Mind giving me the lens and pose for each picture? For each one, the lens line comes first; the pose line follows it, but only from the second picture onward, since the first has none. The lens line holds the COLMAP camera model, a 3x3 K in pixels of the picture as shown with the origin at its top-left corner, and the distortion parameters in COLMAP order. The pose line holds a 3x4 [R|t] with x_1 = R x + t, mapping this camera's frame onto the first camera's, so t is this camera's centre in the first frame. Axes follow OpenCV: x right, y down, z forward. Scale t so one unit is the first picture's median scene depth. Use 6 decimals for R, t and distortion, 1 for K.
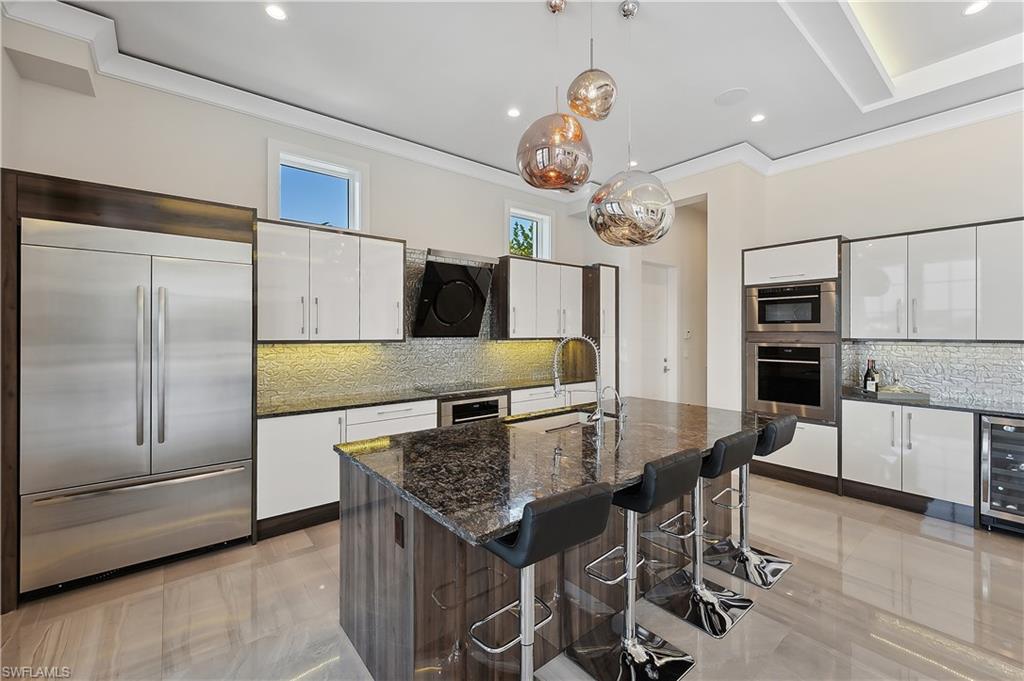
lens RADIAL K [[416.7, 0, 511.8], [0, 416.7, 334.9], [0, 0, 1]] dist [-0.009276, 0.001864]
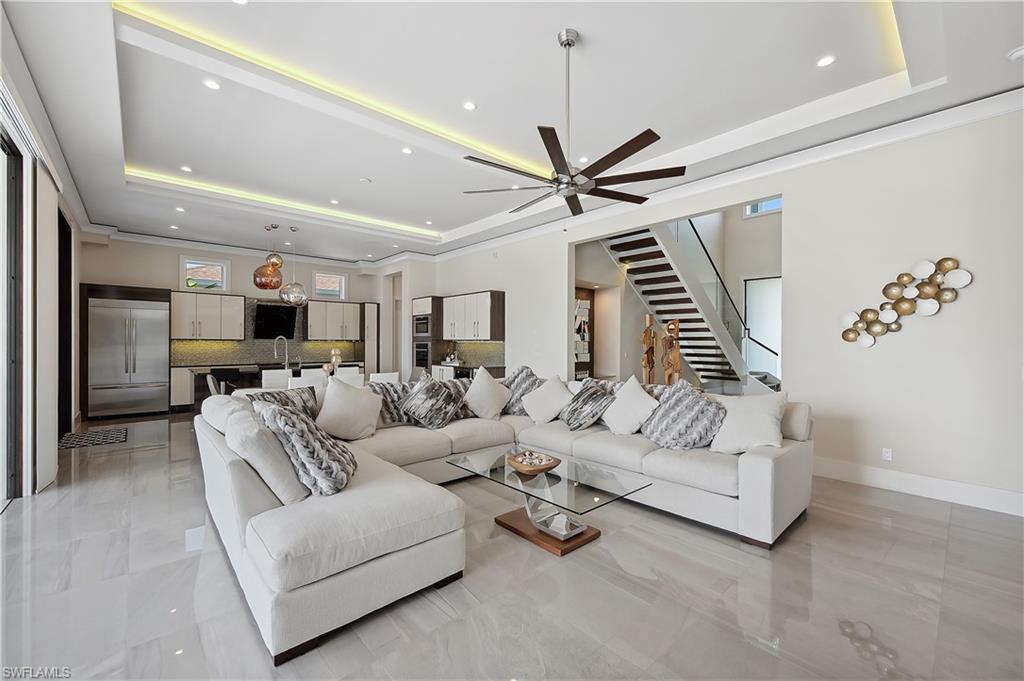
lens RADIAL K [[416.7, 0, 515.0], [0, 416.7, 344.2], [0, 0, 1]] dist [-0.009276, 0.001864]
pose [[0.998506, 0.003417, 0.054536, 1.085360], [-0.003606, 0.999988, 0.003365, 0.024068], [-0.054524, -0.003557, 0.998506, -1.334170]]
